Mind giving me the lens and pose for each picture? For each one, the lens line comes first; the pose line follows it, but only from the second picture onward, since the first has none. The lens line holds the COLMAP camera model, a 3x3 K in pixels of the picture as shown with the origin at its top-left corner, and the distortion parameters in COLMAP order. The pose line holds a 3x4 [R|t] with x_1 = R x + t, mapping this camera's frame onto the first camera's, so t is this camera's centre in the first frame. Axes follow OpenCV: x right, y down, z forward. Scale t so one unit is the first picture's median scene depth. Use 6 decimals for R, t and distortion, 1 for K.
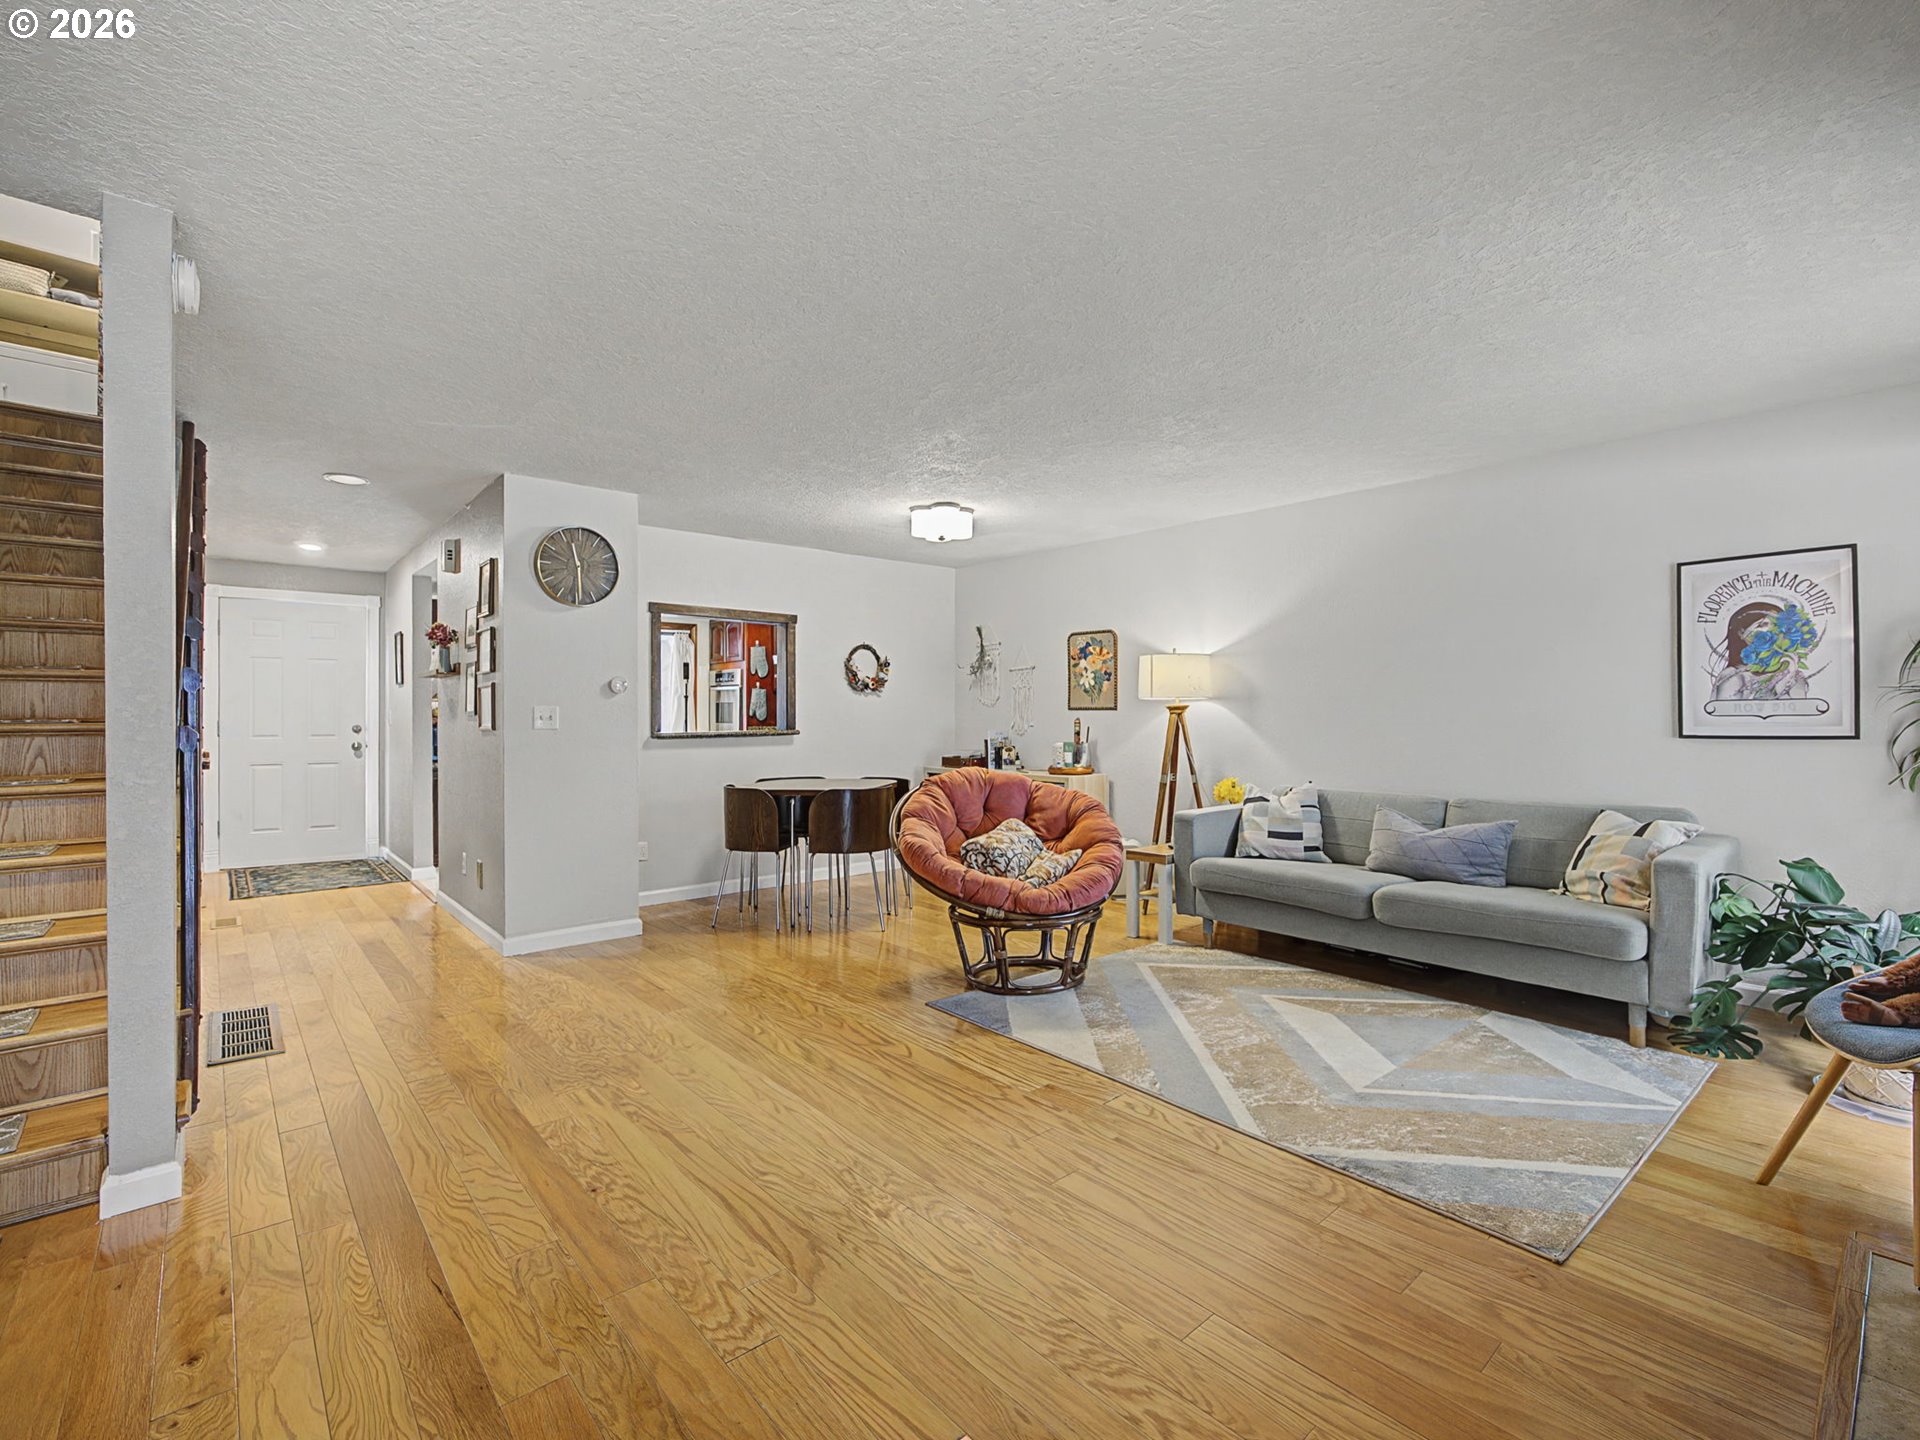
lens RADIAL K [[853.8, 0, 931.1], [0, 853.8, 724.1], [0, 0, 1]] dist [-0.001091, 0.000049]
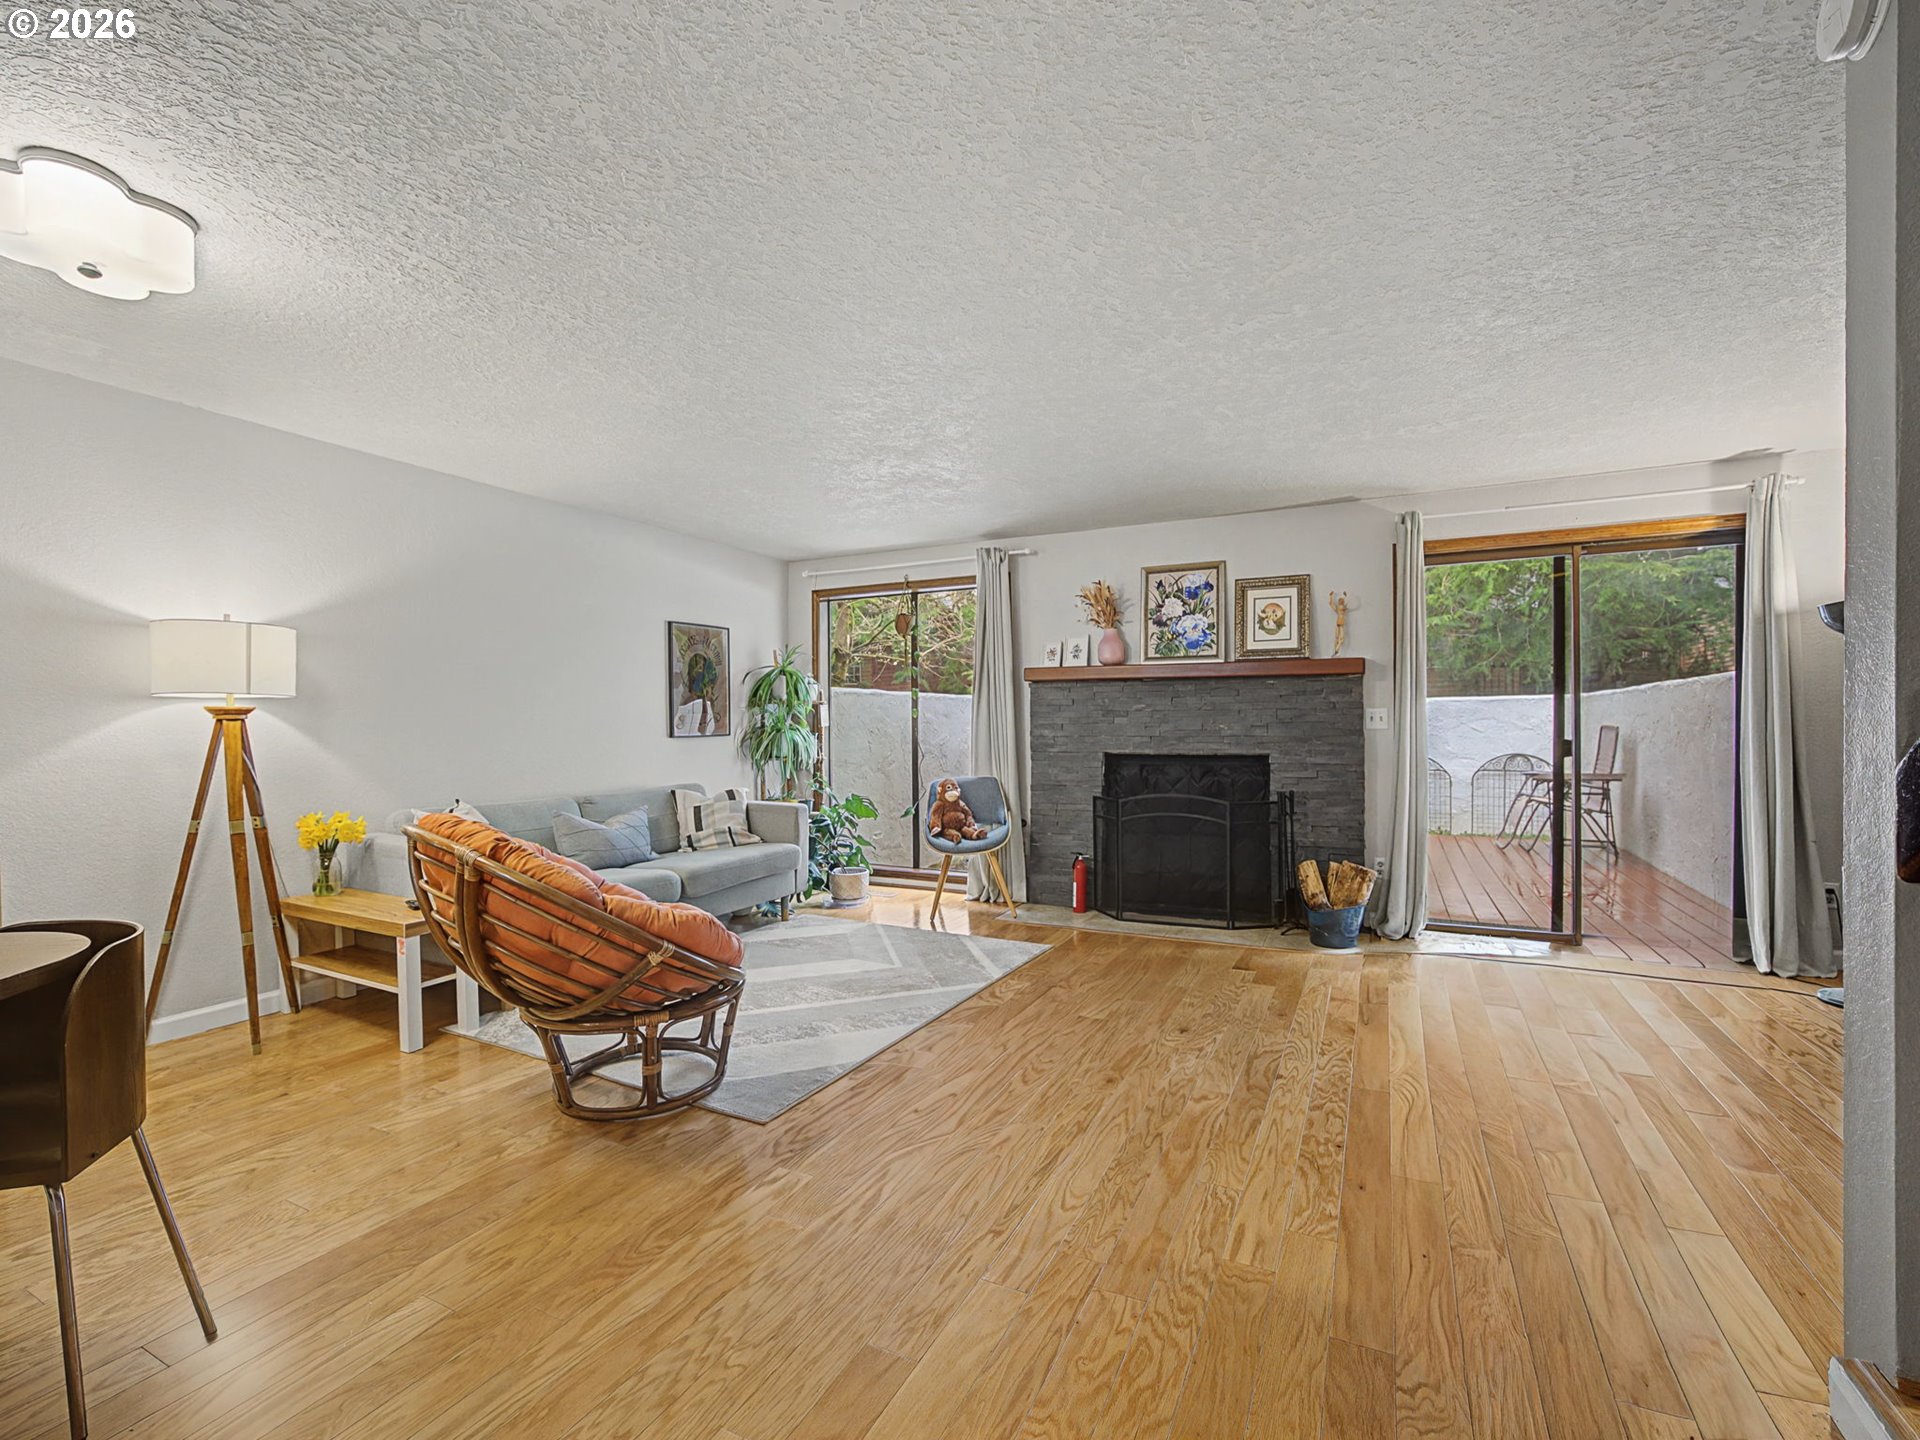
lens RADIAL K [[799.7, 0, 1000.0], [0, 799.7, 730.3], [0, 0, 1]] dist [-0.000614, 0.000142]
pose [[-0.404640, 0.000914, 0.914476, -0.395852], [0.007334, 0.999971, 0.002246, -0.001869], [-0.914447, 0.007616, -0.404634, 0.615400]]
